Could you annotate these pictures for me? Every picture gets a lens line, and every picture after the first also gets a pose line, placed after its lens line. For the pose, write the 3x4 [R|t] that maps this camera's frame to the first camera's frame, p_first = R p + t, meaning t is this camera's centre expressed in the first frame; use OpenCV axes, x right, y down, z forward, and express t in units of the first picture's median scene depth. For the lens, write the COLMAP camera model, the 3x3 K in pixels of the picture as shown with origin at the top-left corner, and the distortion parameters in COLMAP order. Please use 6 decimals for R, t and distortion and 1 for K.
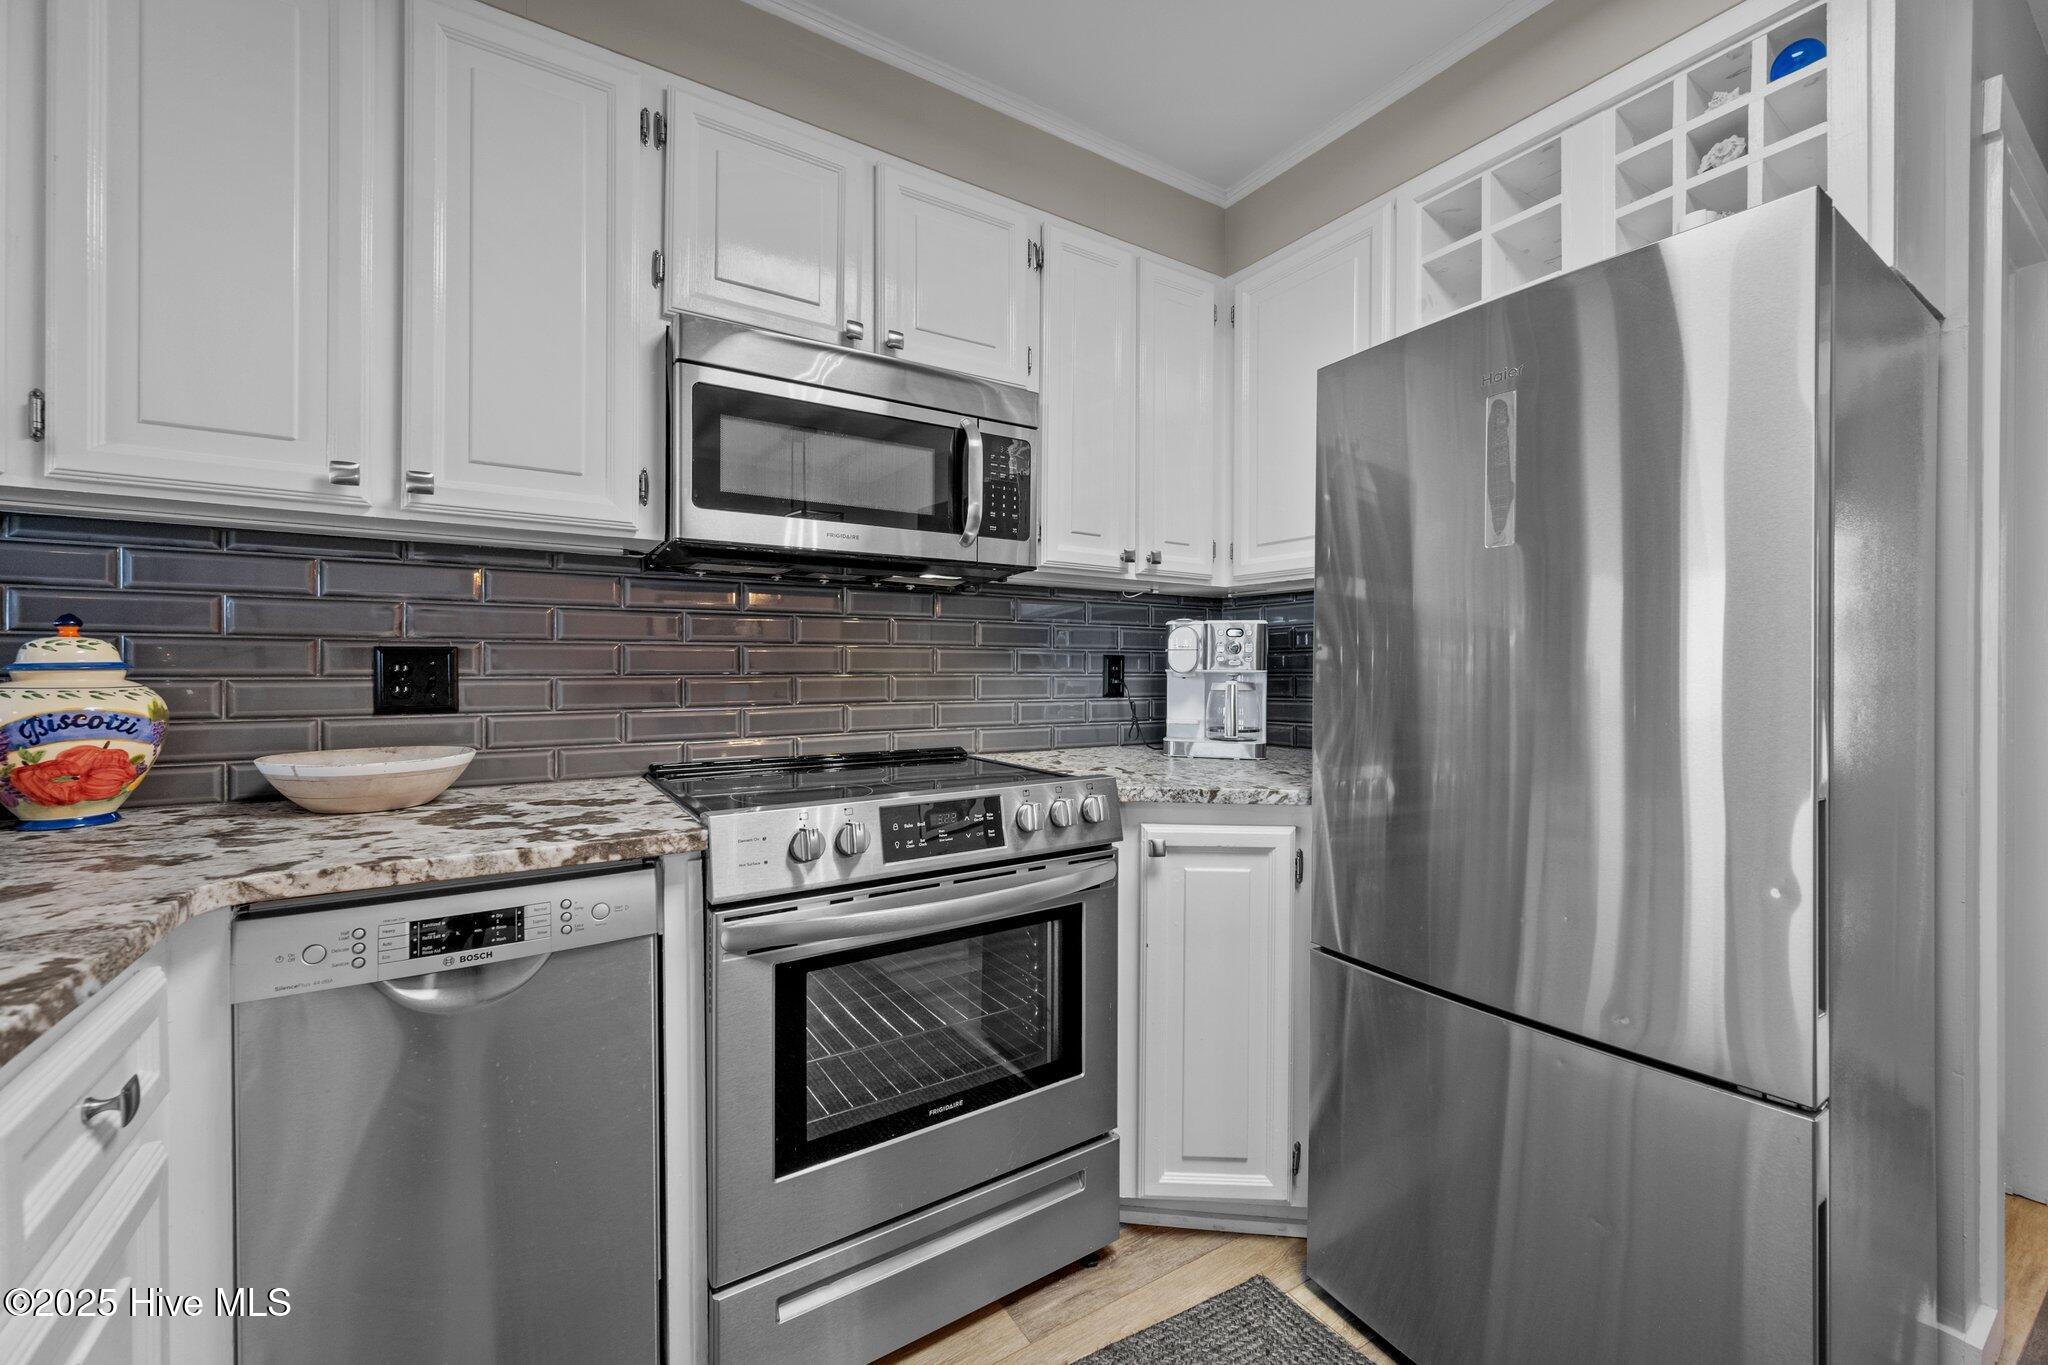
lens RADIAL K [[817.0, 0, 1027.8], [0, 817.0, 669.5], [0, 0, 1]] dist [0.003084, 0.000362]
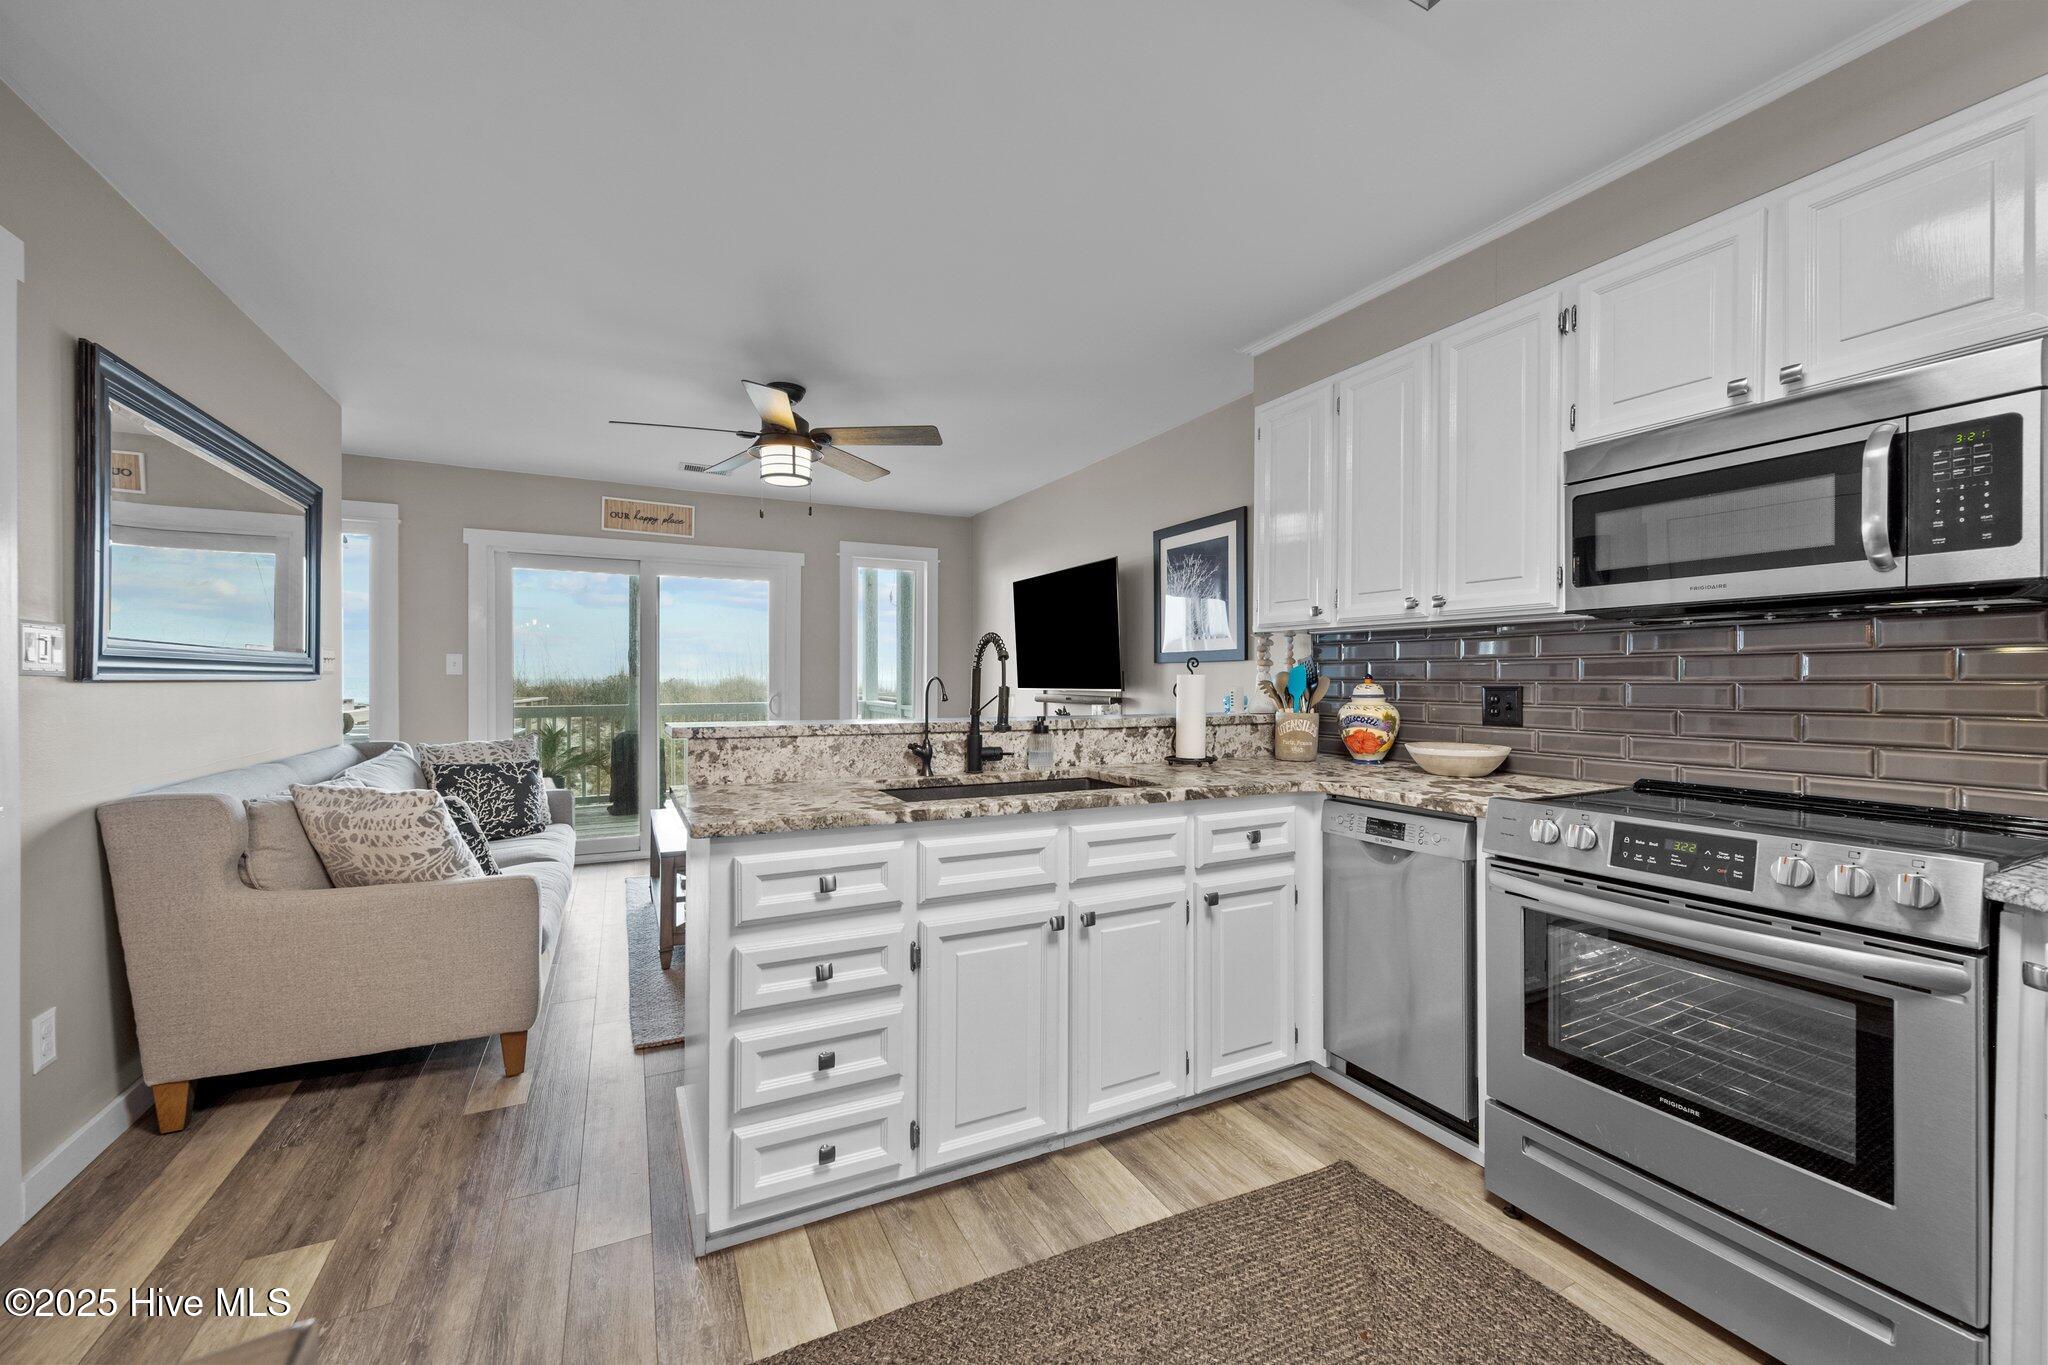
lens RADIAL K [[807.7, 0, 1029.7], [0, 807.7, 683.8], [0, 0, 1]] dist [-0.000663, 0.000067]
pose [[-0.106099, 0.003558, -0.994349, 1.022165], [-0.004218, 0.999983, 0.004028, -0.036282], [0.994347, 0.004622, -0.106082, 0.223903]]
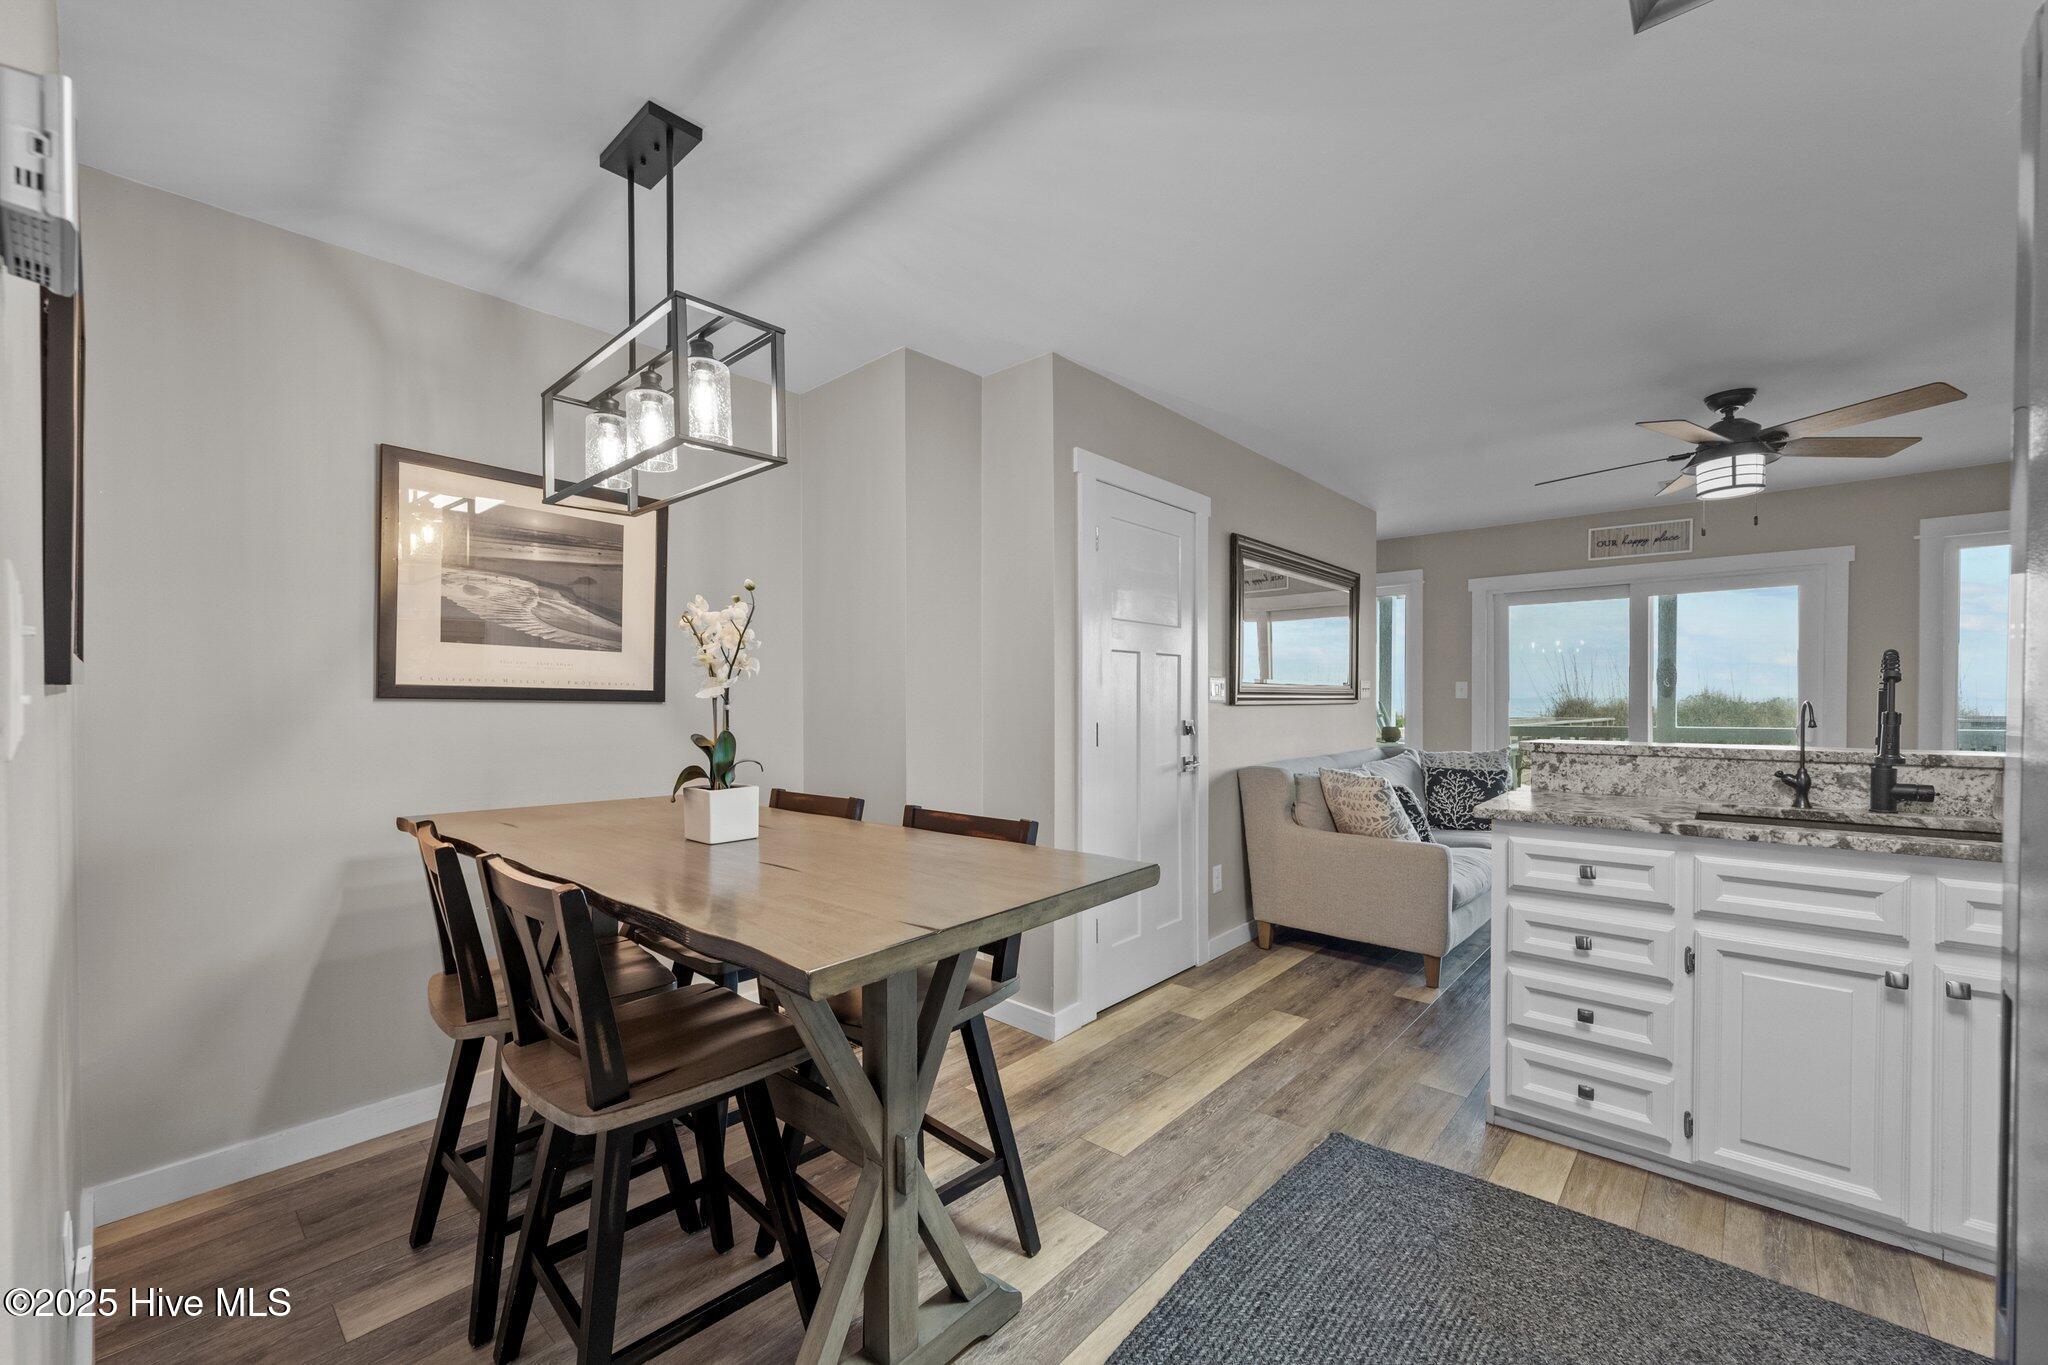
lens RADIAL K [[818.8, 0, 1026.1], [0, 818.8, 710.6], [0, 0, 1]] dist [-0.001650, -0.000254]
pose [[-0.962522, 0.004825, -0.271161, 1.237976], [0.001077, 0.999902, 0.013970, -0.048109], [0.271202, 0.013154, -0.962433, 0.919504]]
